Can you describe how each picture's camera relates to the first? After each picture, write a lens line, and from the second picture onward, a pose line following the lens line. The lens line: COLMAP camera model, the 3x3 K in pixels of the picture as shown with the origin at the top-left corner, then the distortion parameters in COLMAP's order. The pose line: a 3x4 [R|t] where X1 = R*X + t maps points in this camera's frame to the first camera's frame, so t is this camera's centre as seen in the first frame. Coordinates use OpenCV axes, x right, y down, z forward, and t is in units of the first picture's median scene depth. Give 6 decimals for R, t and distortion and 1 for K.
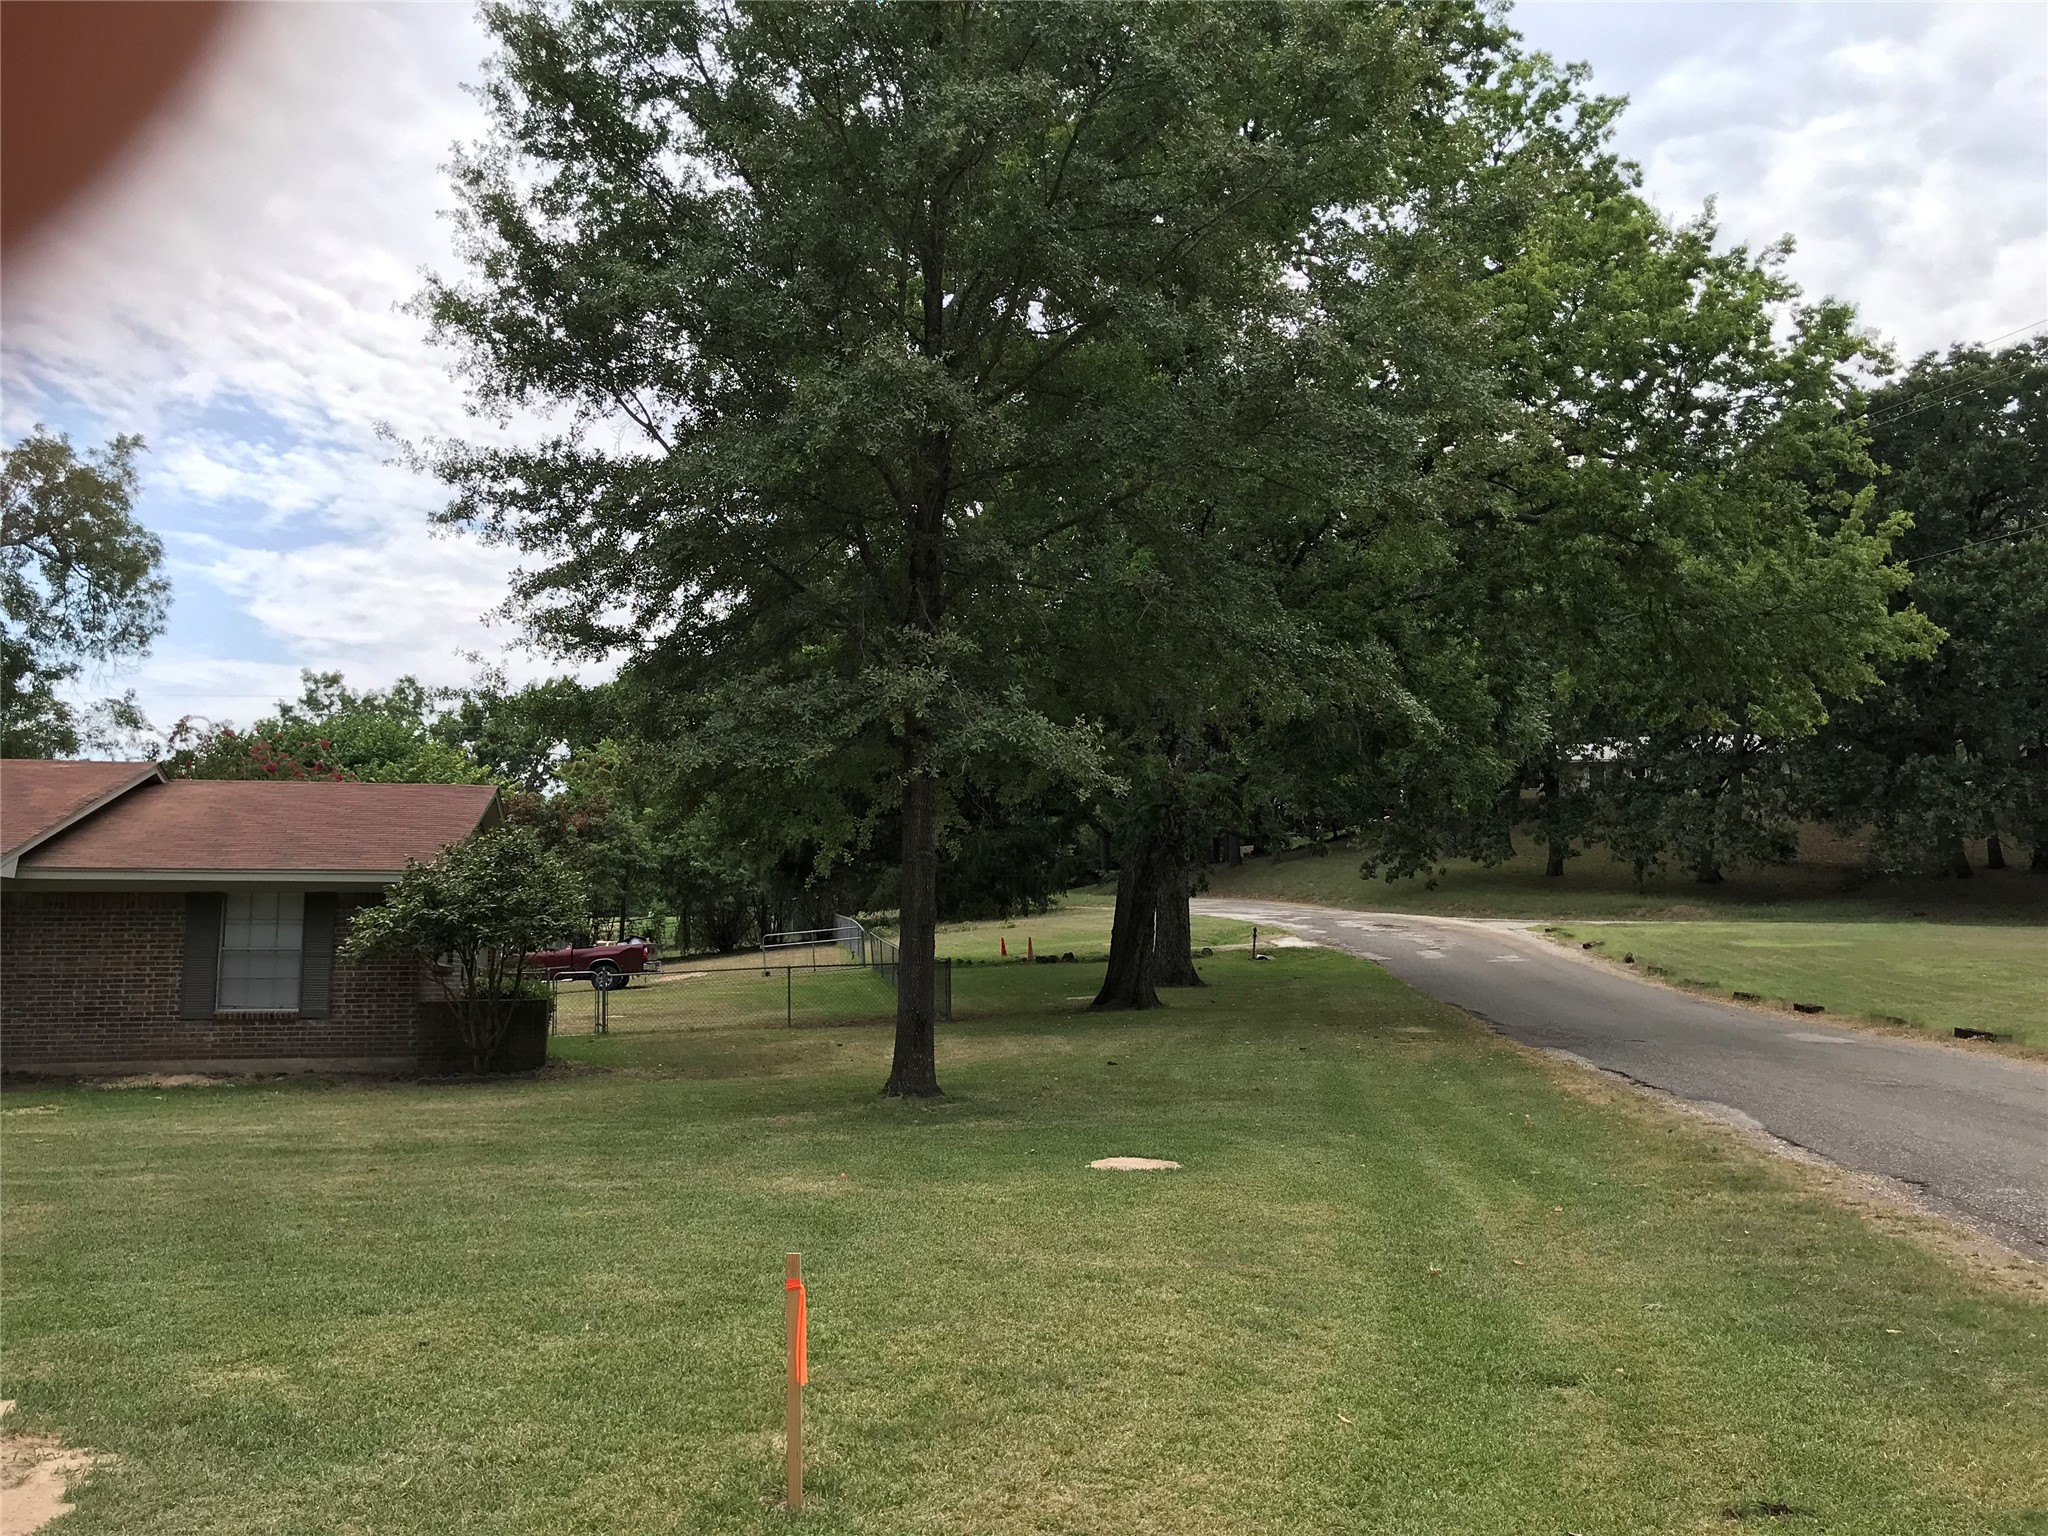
lens RADIAL K [[1693.7, 0, 1024.0], [0, 1693.7, 768.0], [0, 0, 1]] dist [0.038013, -0.060418]
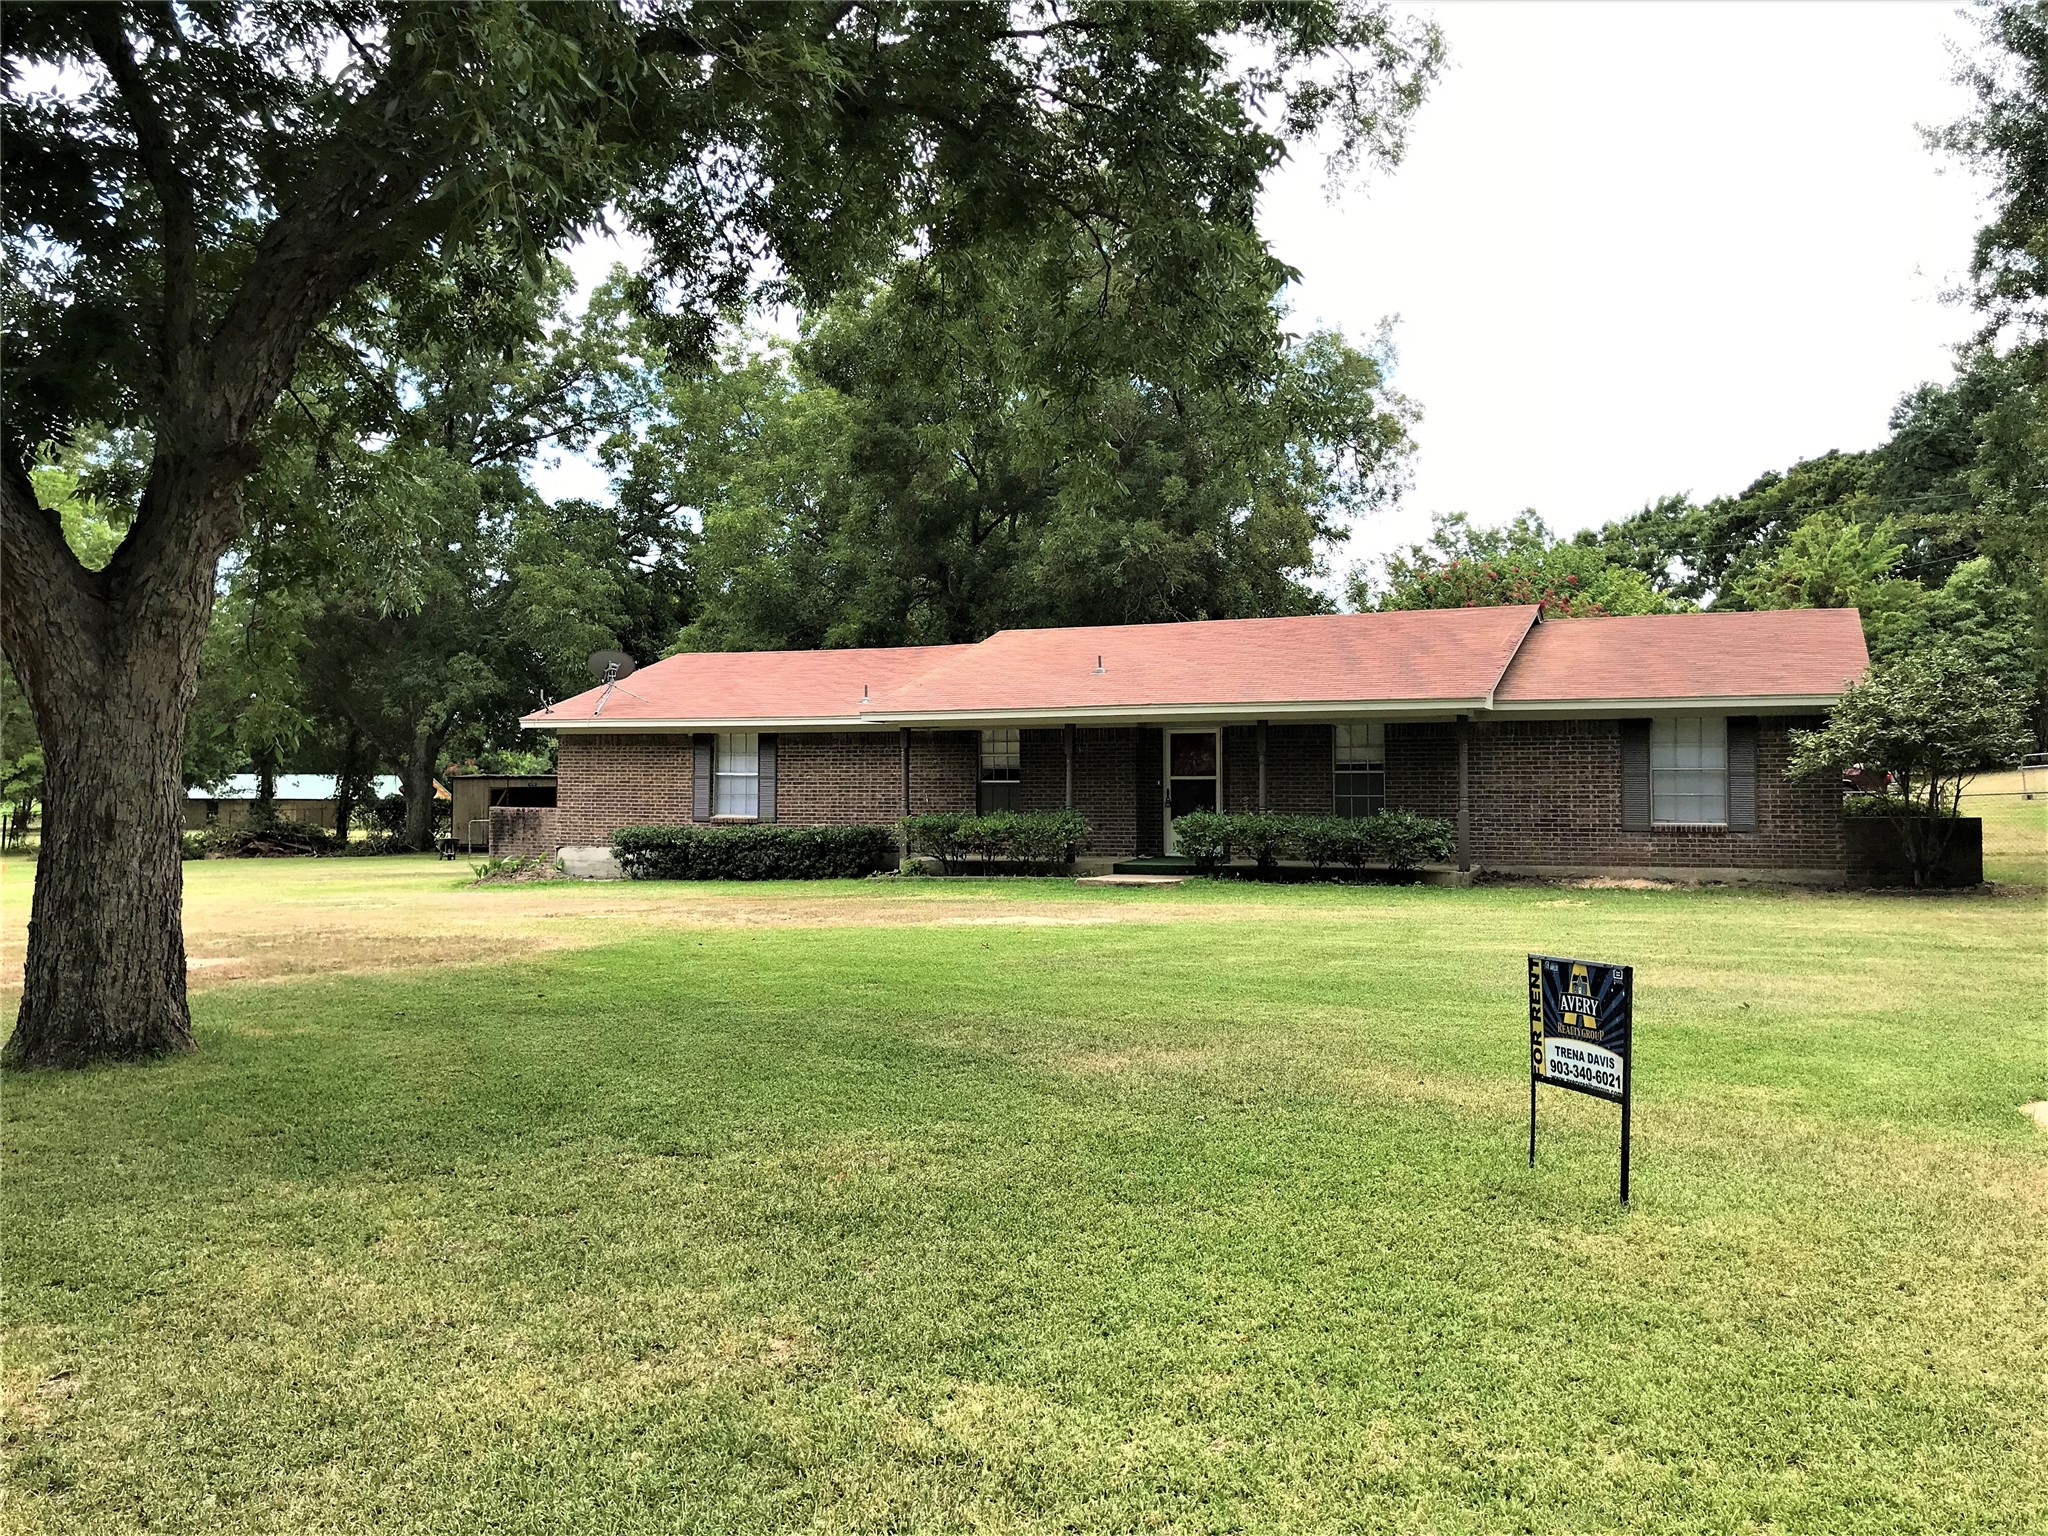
lens RADIAL K [[1679.1, 0, 1021.0], [0, 1679.1, 764.6], [0, 0, 1]] dist [0.071348, -0.079657]
pose [[0.830771, -0.006603, -0.556575, -0.195391], [0.063600, 0.994507, 0.083135, -0.015259], [0.552968, -0.104465, 0.826628, -0.146450]]
